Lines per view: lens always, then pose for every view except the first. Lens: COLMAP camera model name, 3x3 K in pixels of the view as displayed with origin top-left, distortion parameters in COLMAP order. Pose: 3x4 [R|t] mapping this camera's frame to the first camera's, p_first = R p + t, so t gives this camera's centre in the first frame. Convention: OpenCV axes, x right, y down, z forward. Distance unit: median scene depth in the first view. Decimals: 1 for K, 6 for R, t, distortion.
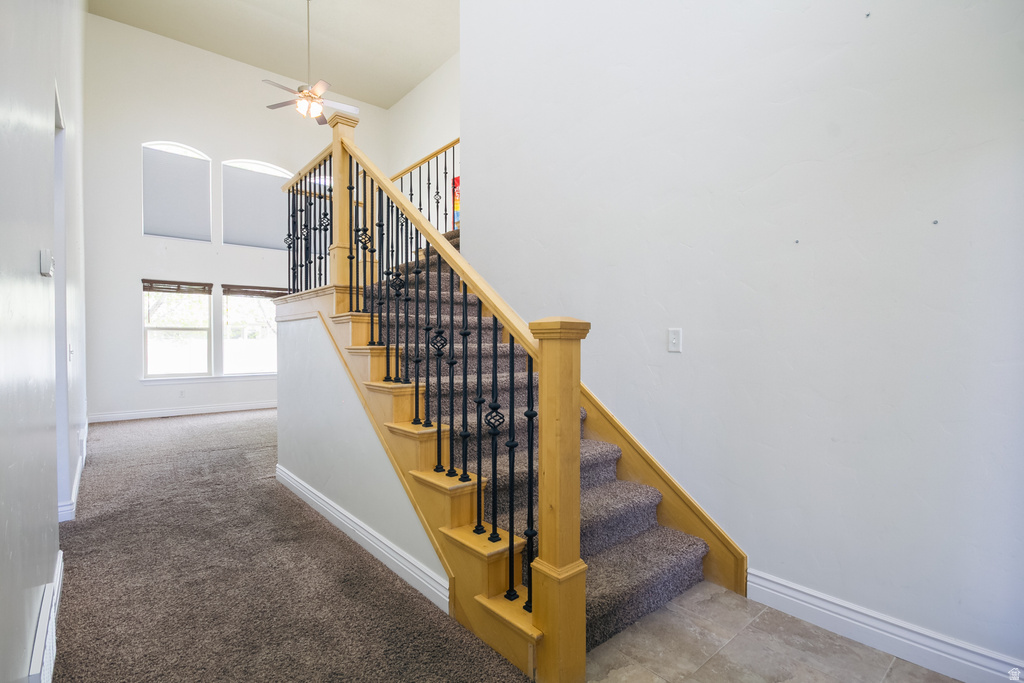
lens RADIAL K [[490.6, 0, 521.4], [0, 490.6, 341.0], [0, 0, 1]] dist [-0.005901, -0.000055]
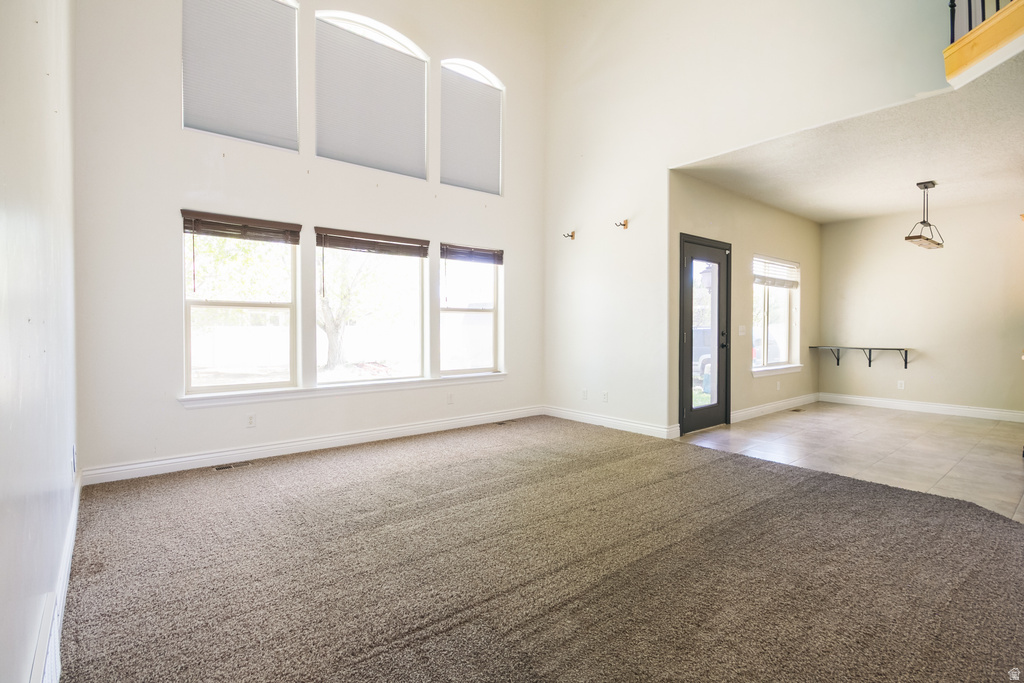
lens RADIAL K [[490.6, 0, 518.0], [0, 490.6, 334.0], [0, 0, 1]] dist [-0.005901, -0.000055]
pose [[0.999961, 0.001583, -0.008664, -0.372933], [-0.001504, 0.999957, 0.009186, 0.003431], [0.008678, -0.009173, 0.999920, 0.432707]]
